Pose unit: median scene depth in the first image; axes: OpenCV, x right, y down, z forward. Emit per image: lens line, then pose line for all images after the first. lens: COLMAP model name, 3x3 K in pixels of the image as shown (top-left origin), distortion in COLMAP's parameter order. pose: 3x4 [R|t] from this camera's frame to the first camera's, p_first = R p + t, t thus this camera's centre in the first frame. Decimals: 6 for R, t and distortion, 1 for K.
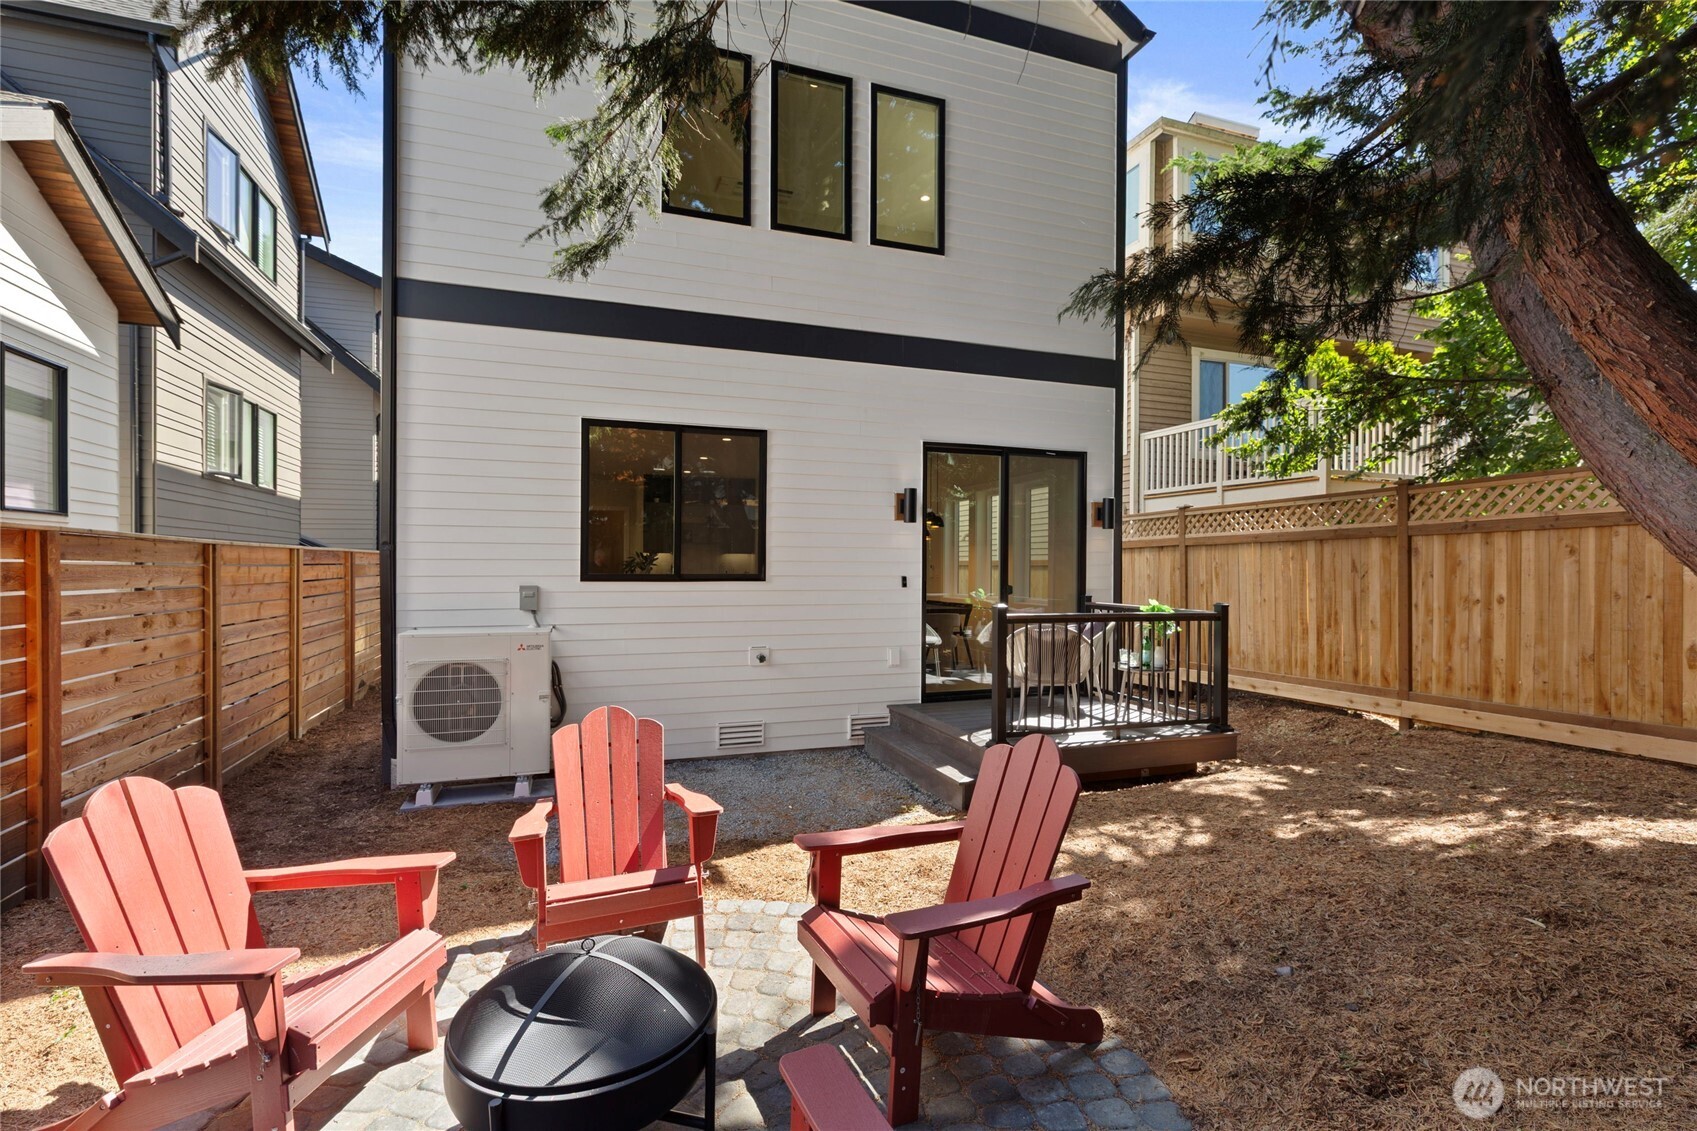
lens RADIAL K [[773.0, 0, 845.2], [0, 773.0, 568.7], [0, 0, 1]] dist [0.010139, -0.000399]
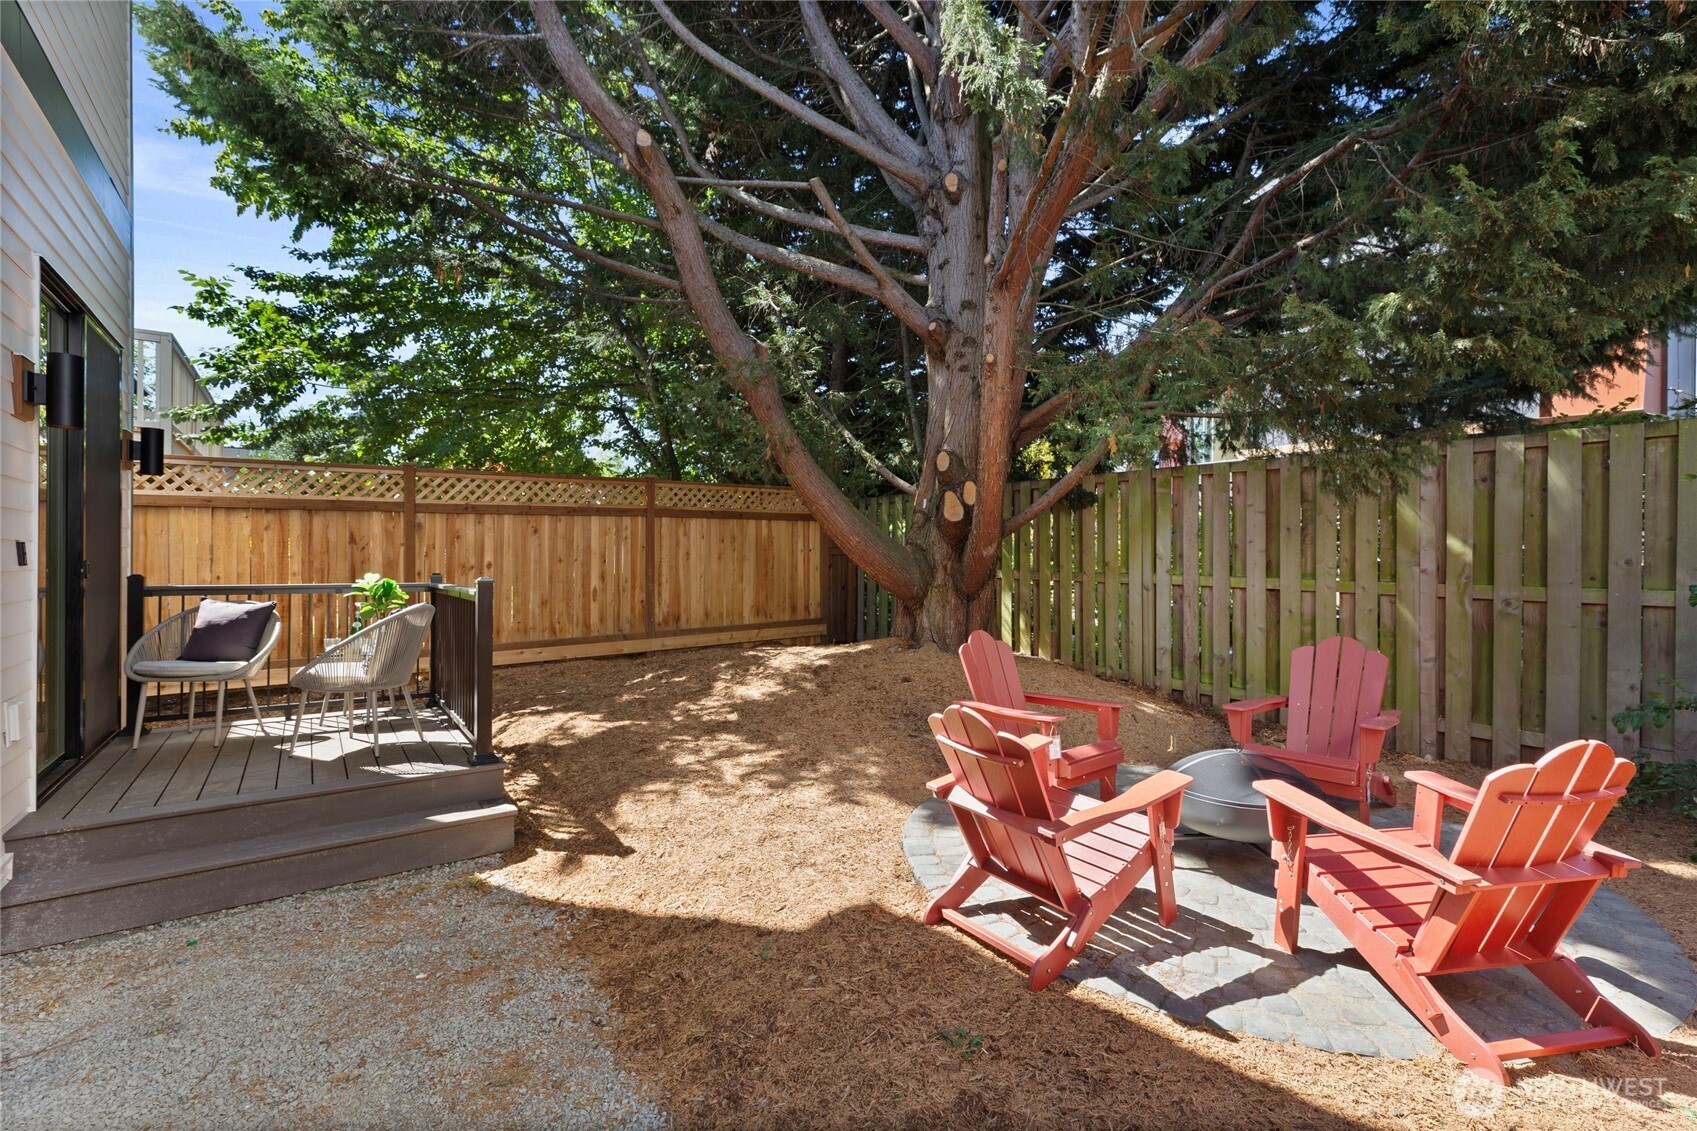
lens RADIAL K [[773.0, 0, 846.1], [0, 773.0, 557.4], [0, 0, 1]] dist [0.010139, -0.000399]
pose [[-0.277431, -0.005669, 0.960729, -0.549472], [-0.002309, 0.999984, 0.005234, 0.016427], [-0.960743, -0.000766, -0.277440, 0.724847]]
